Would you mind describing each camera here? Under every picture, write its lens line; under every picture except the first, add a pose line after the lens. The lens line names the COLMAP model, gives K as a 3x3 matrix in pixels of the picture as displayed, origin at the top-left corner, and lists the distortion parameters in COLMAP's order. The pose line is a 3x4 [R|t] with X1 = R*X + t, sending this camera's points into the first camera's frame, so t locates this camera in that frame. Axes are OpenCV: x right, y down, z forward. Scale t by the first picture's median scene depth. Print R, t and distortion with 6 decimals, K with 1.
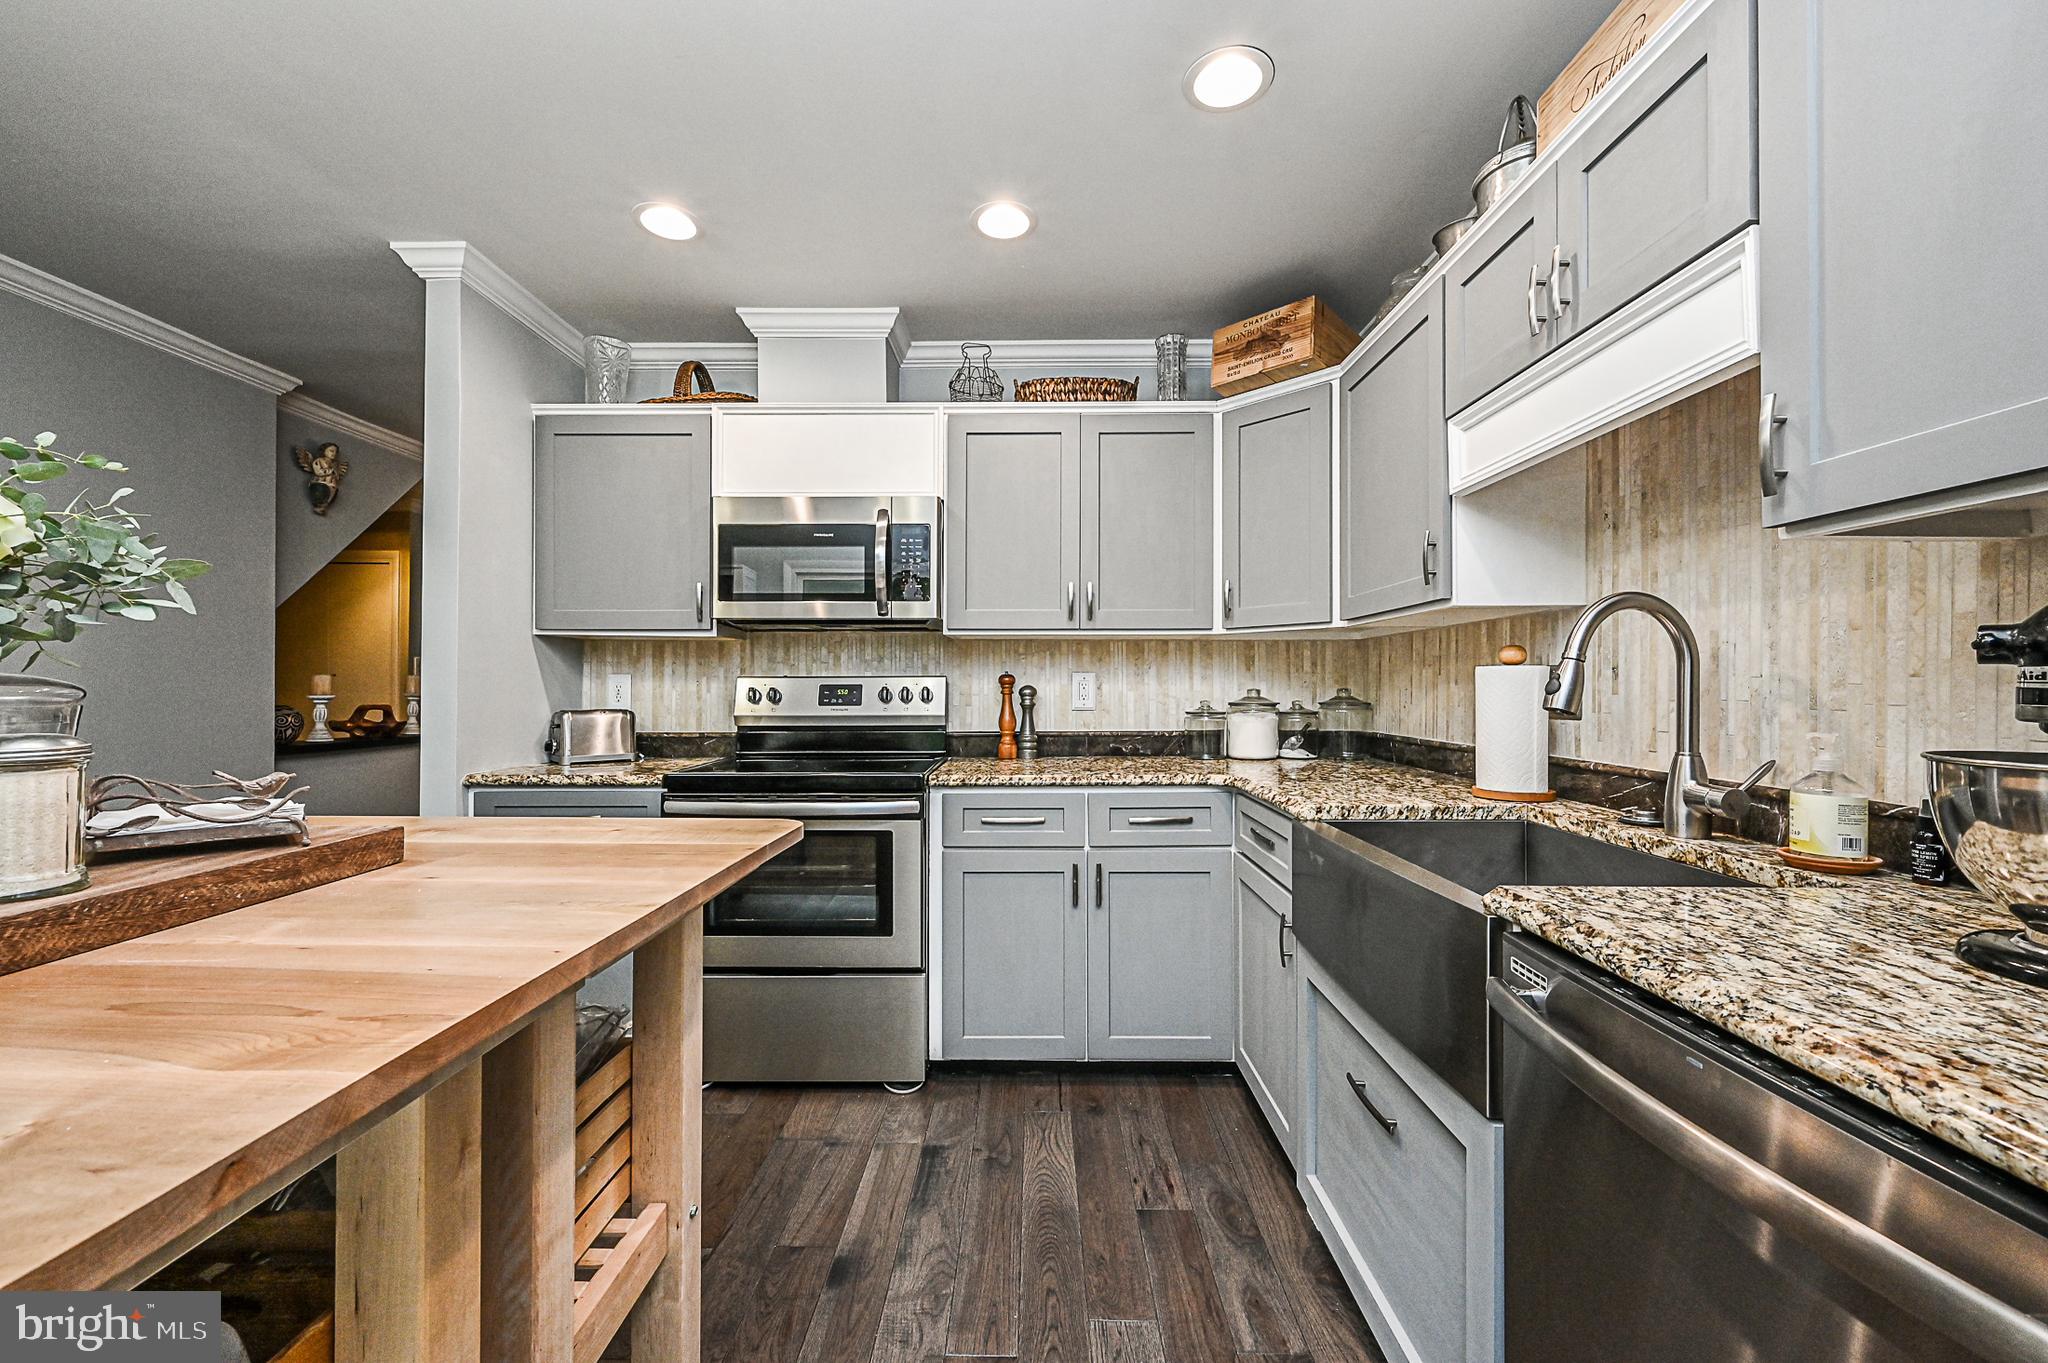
lens RADIAL K [[806.6, 0, 1028.0], [0, 806.6, 680.5], [0, 0, 1]] dist [0.001081, 0.000139]
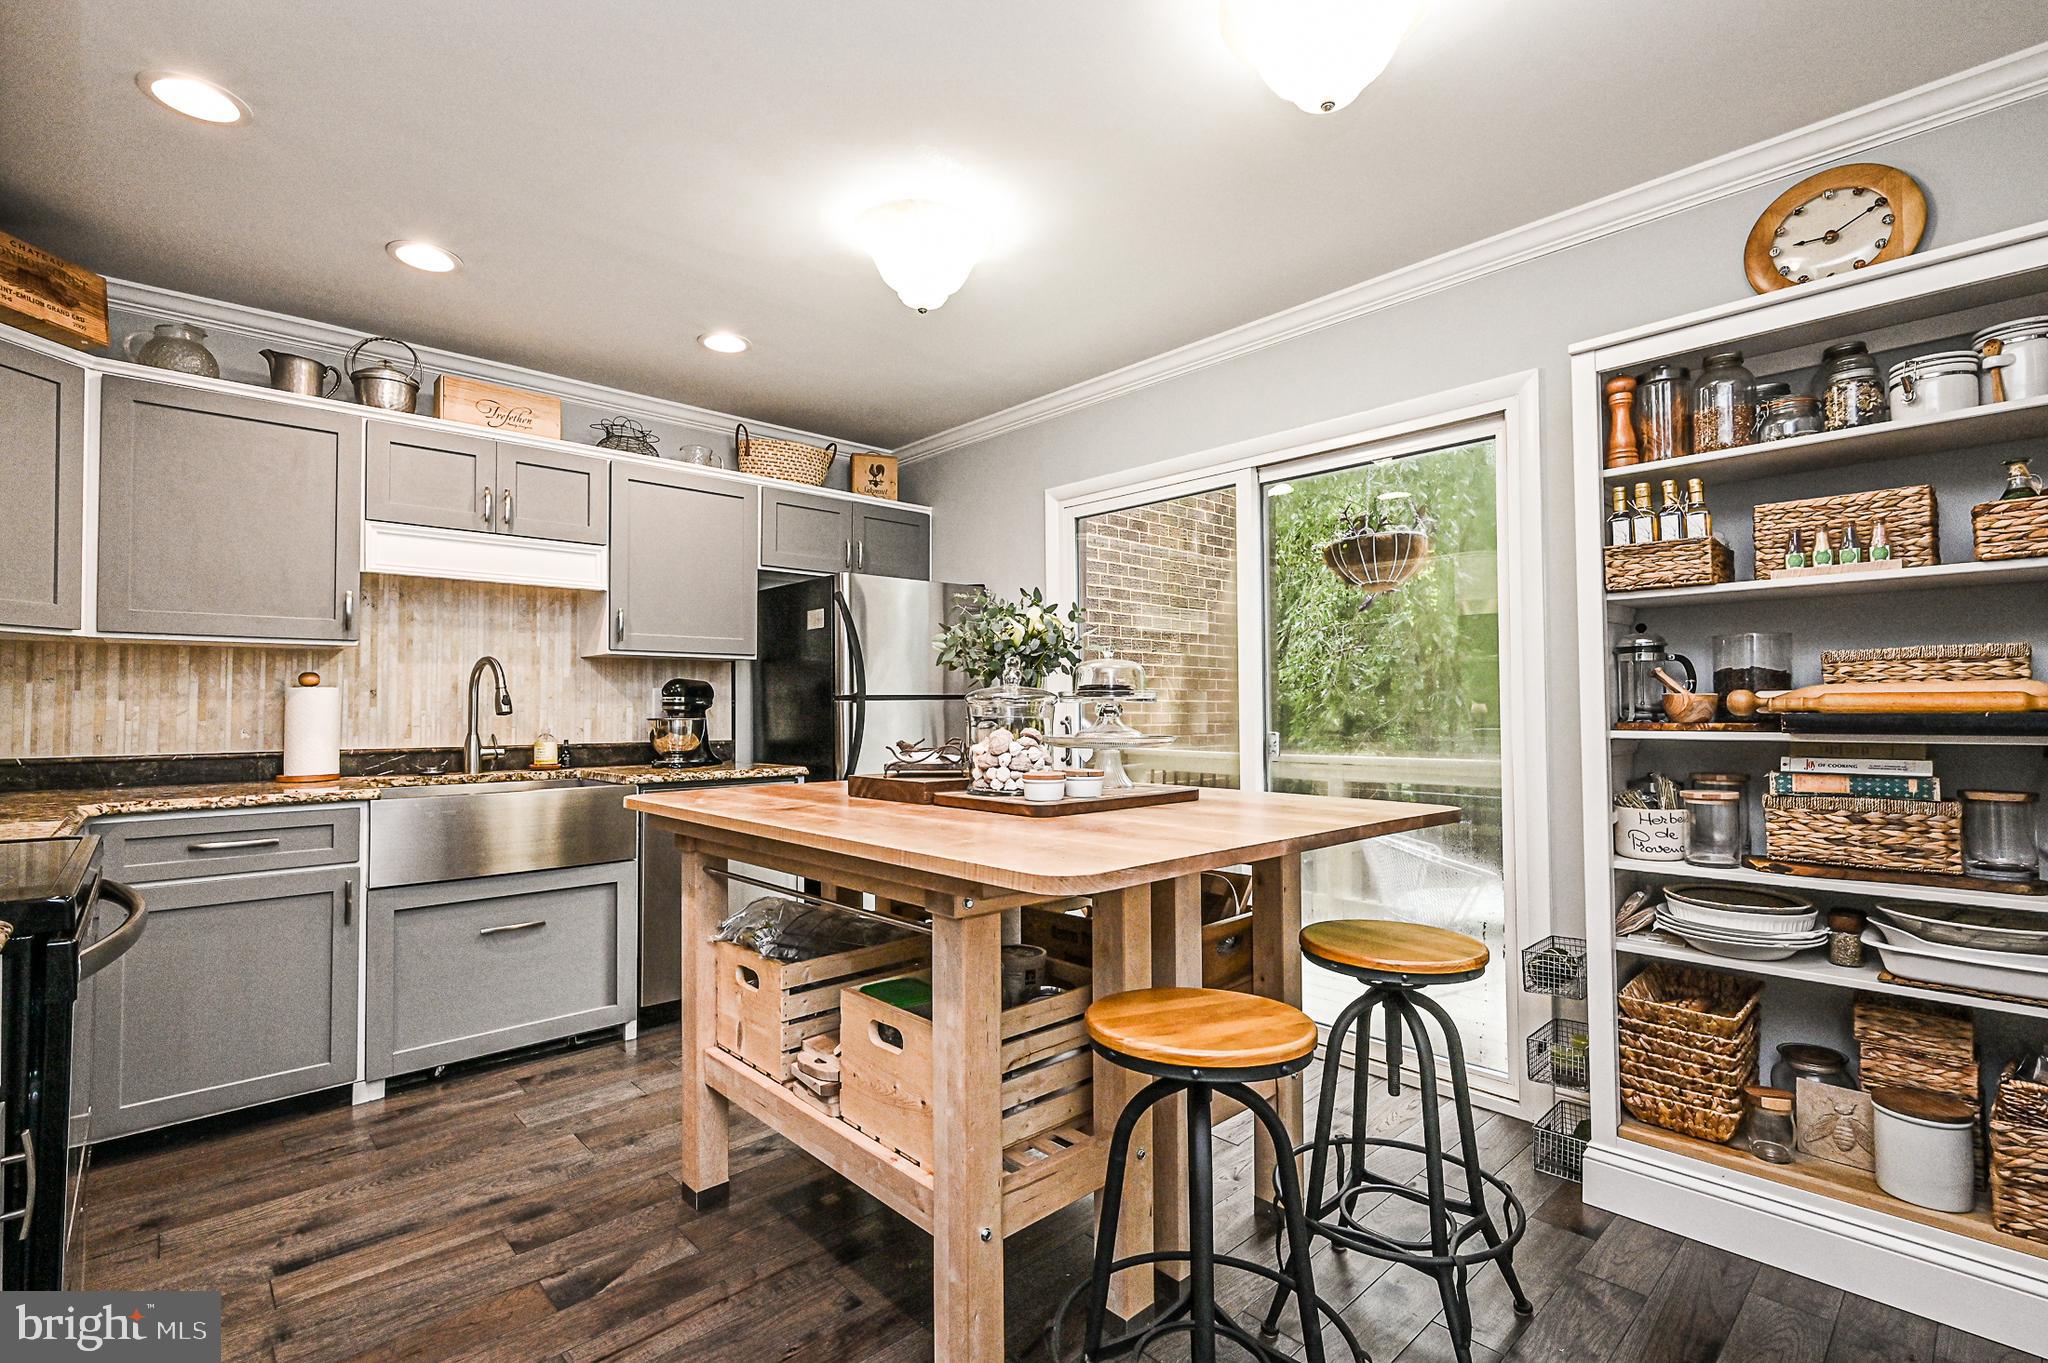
lens RADIAL K [[942.0, 0, 1025.9], [0, 942.0, 677.6], [0, 0, 1]] dist [0.003670, 0.000236]
pose [[-0.683123, 0.010680, 0.730225, -1.642735], [-0.012014, 0.999593, -0.025860, -0.009190], [-0.730204, -0.026438, -0.682717, 1.367289]]
